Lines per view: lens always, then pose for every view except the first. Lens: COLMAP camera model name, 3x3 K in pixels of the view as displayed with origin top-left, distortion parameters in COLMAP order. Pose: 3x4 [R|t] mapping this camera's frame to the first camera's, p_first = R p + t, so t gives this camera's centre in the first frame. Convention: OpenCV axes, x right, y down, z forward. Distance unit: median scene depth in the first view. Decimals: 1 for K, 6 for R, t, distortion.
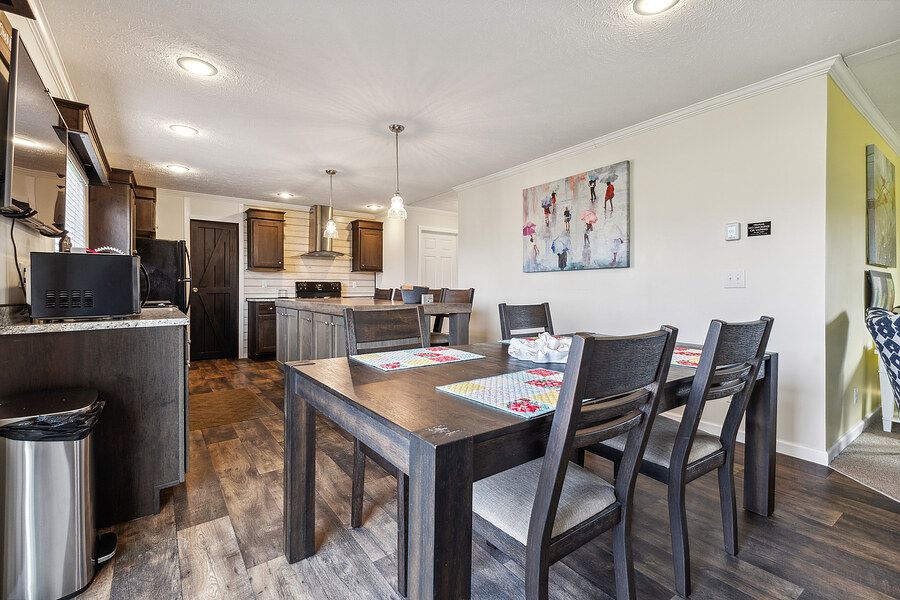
lens RADIAL K [[389.4, 0, 449.1], [0, 389.4, 295.4], [0, 0, 1]] dist [0.006937, -0.000249]
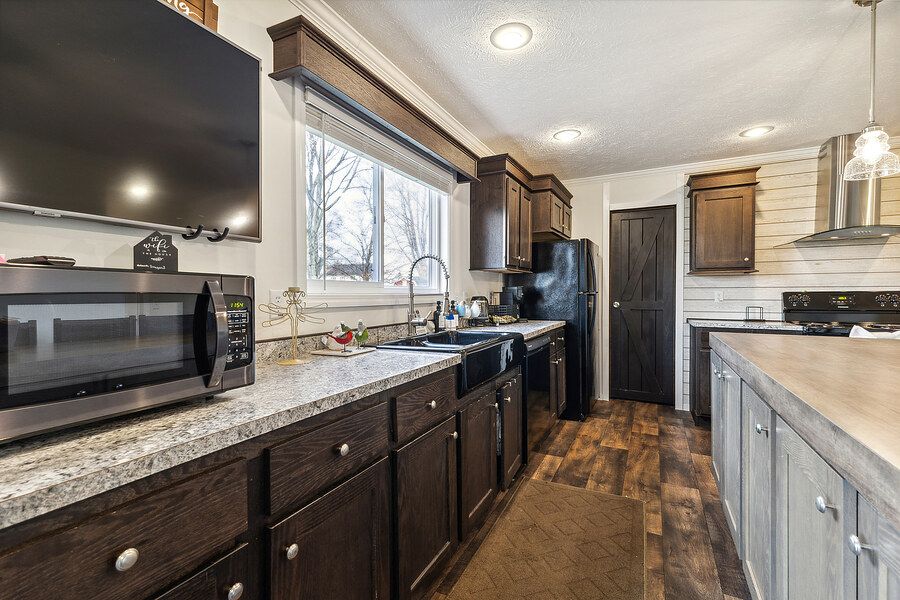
lens RADIAL K [[389.4, 0, 449.1], [0, 389.4, 295.4], [0, 0, 1]] dist [0.006937, -0.000249]
pose [[0.437155, 0.005922, -0.899367, -0.112467], [-0.012020, 0.999927, 0.000742, -0.026602], [0.899306, 0.010486, 0.437194, 0.363879]]
